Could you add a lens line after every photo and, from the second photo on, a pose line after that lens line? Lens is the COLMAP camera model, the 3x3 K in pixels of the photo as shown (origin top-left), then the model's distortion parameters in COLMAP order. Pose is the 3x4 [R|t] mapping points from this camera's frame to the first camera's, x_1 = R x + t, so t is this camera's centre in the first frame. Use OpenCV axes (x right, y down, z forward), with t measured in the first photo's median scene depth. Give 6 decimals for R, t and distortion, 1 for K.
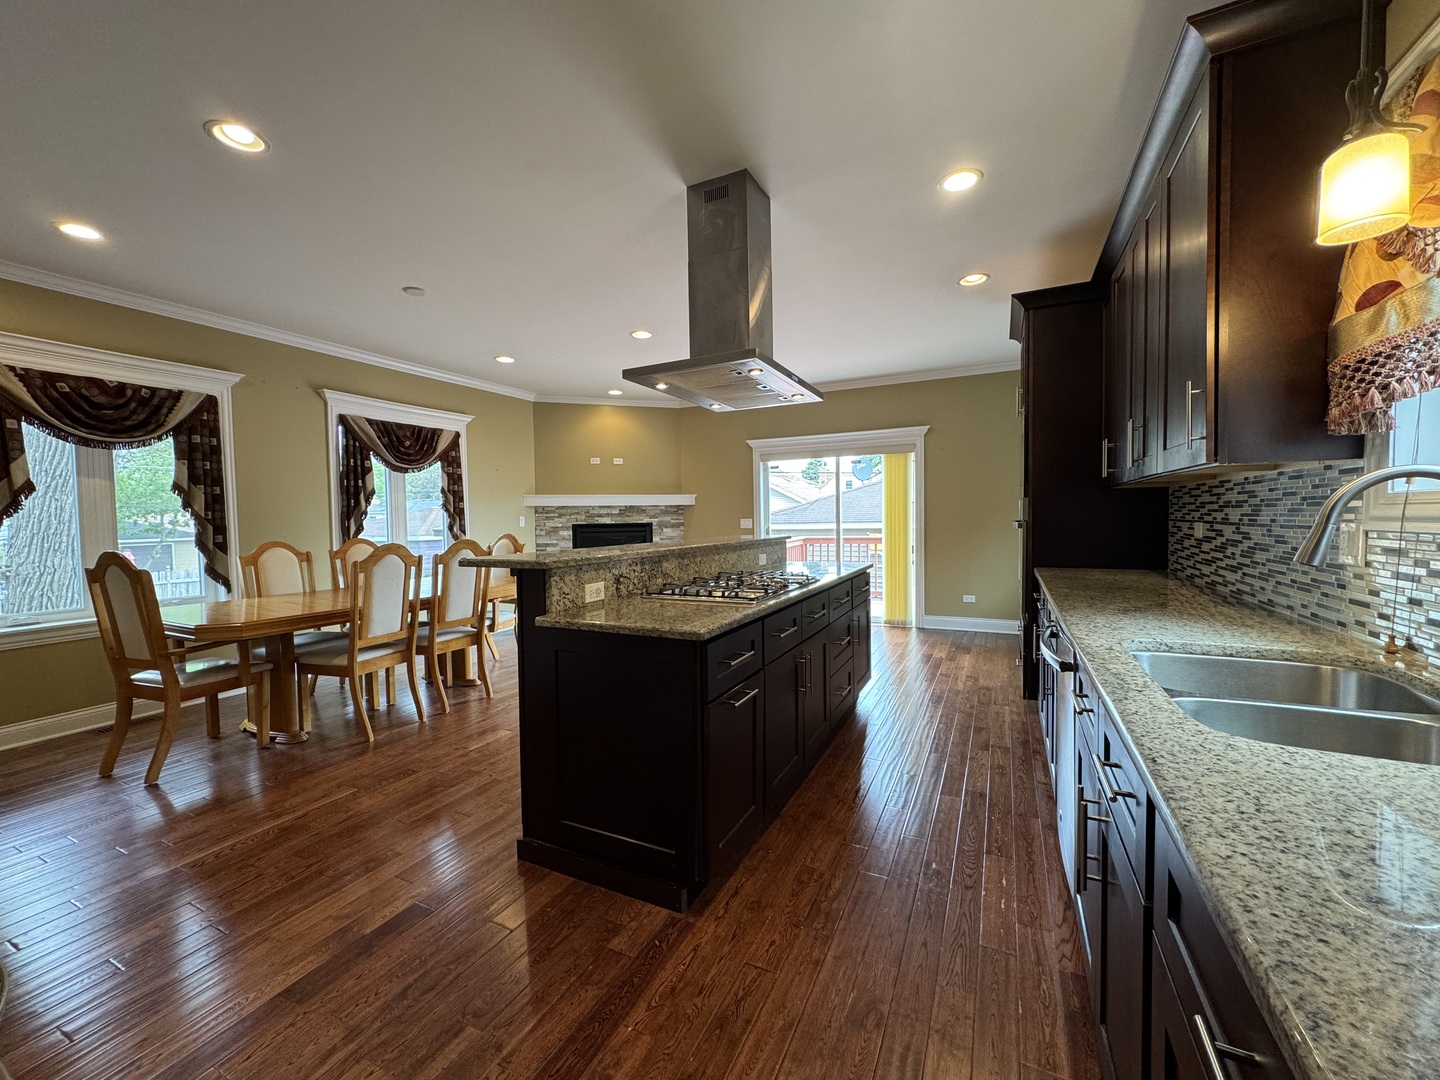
lens RADIAL K [[576.3, 0, 721.2], [0, 576.3, 535.2], [0, 0, 1]] dist [-0.002446, 0.000679]
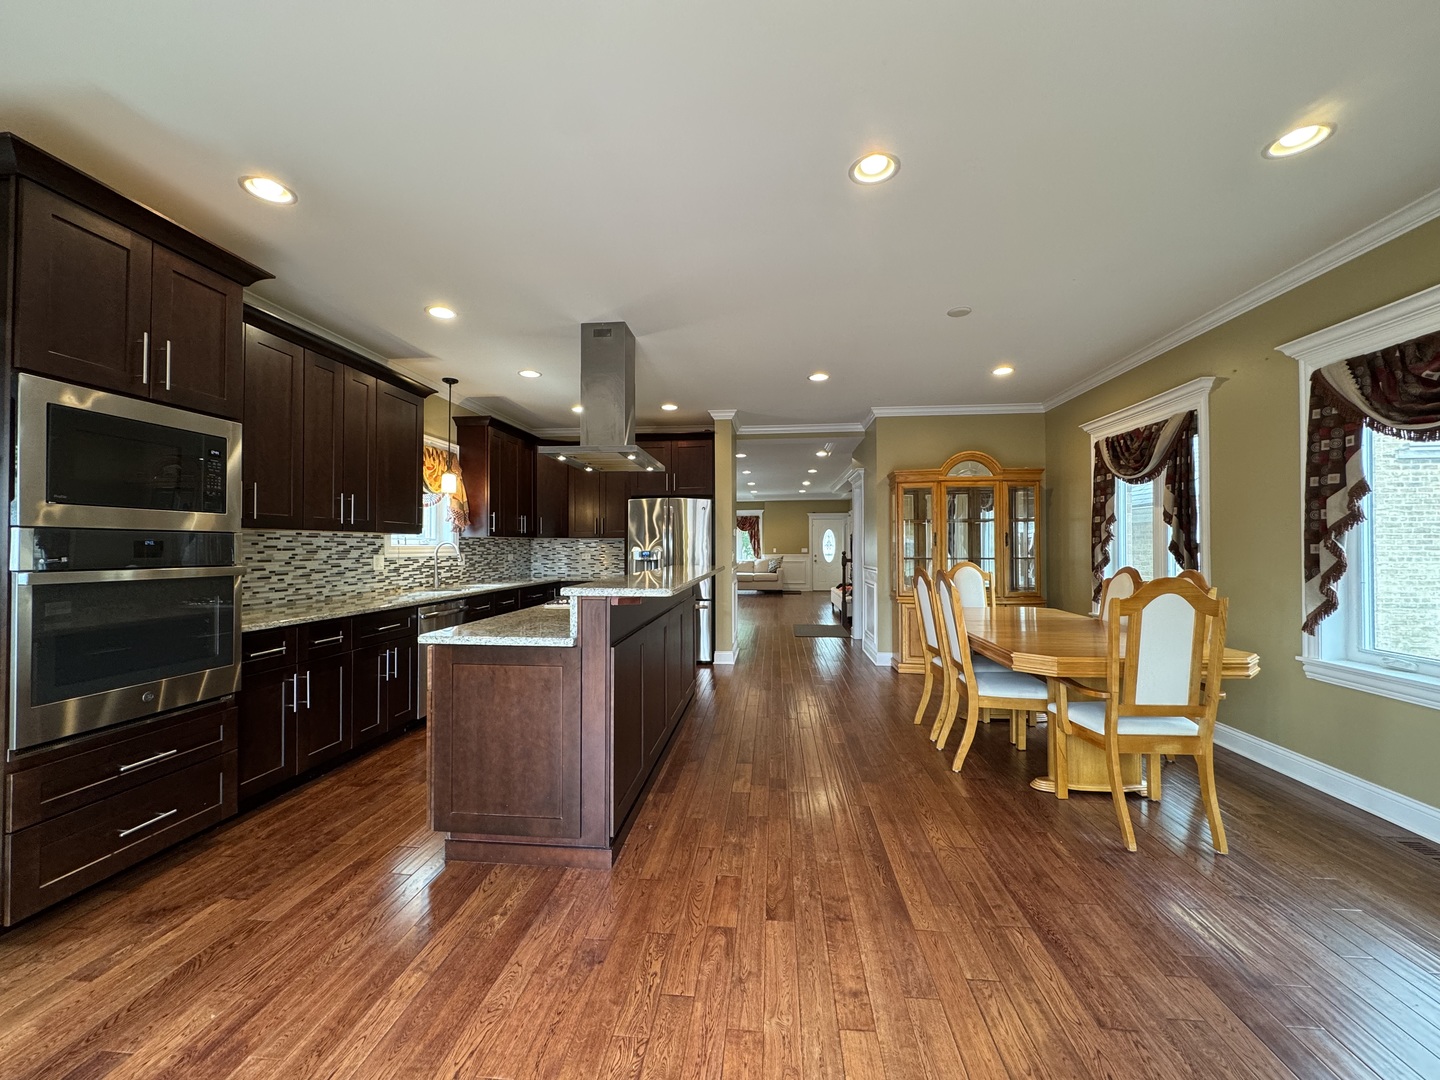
lens RADIAL K [[576.3, 0, 718.0], [0, 576.3, 538.7], [0, 0, 1]] dist [-0.002446, 0.000679]
pose [[-0.942759, 0.009296, -0.333344, 0.113705], [0.000876, 0.999677, 0.025402, -0.035512], [0.333472, 0.023656, -0.942463, 1.045382]]
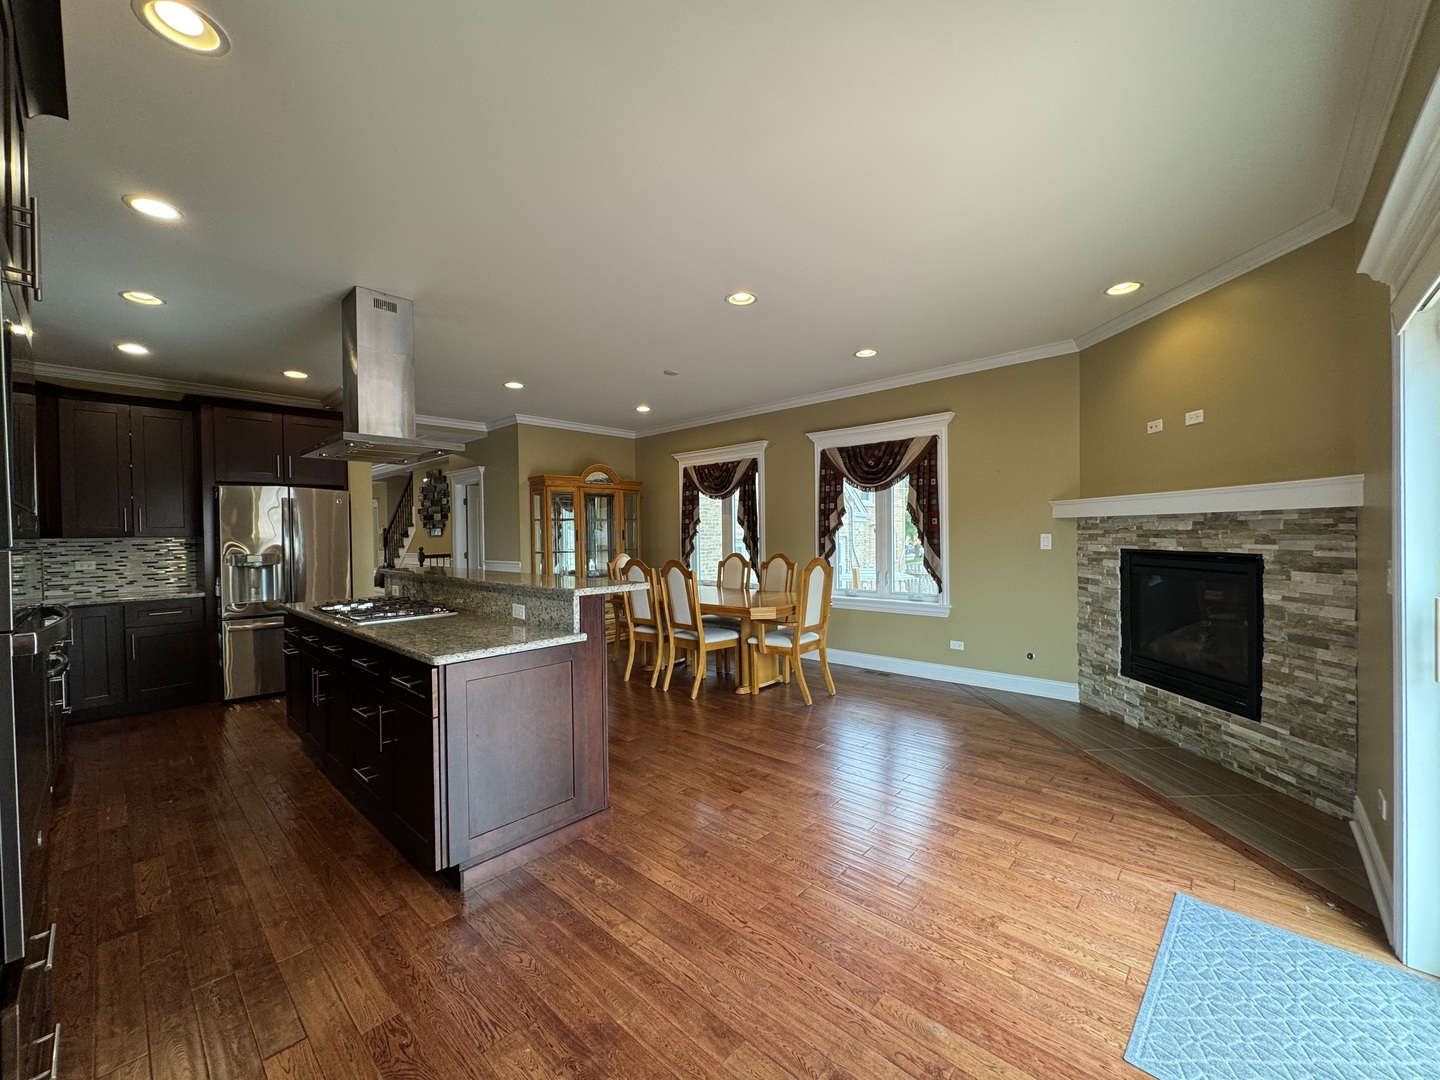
lens RADIAL K [[576.3, 0, 721.0], [0, 576.3, 540.4], [0, 0, 1]] dist [-0.002446, 0.000679]
pose [[-0.301396, 0.029571, -0.953040, 0.431251], [-0.017308, 0.999185, 0.036476, -0.045724], [0.953342, 0.027489, -0.300639, 0.889377]]
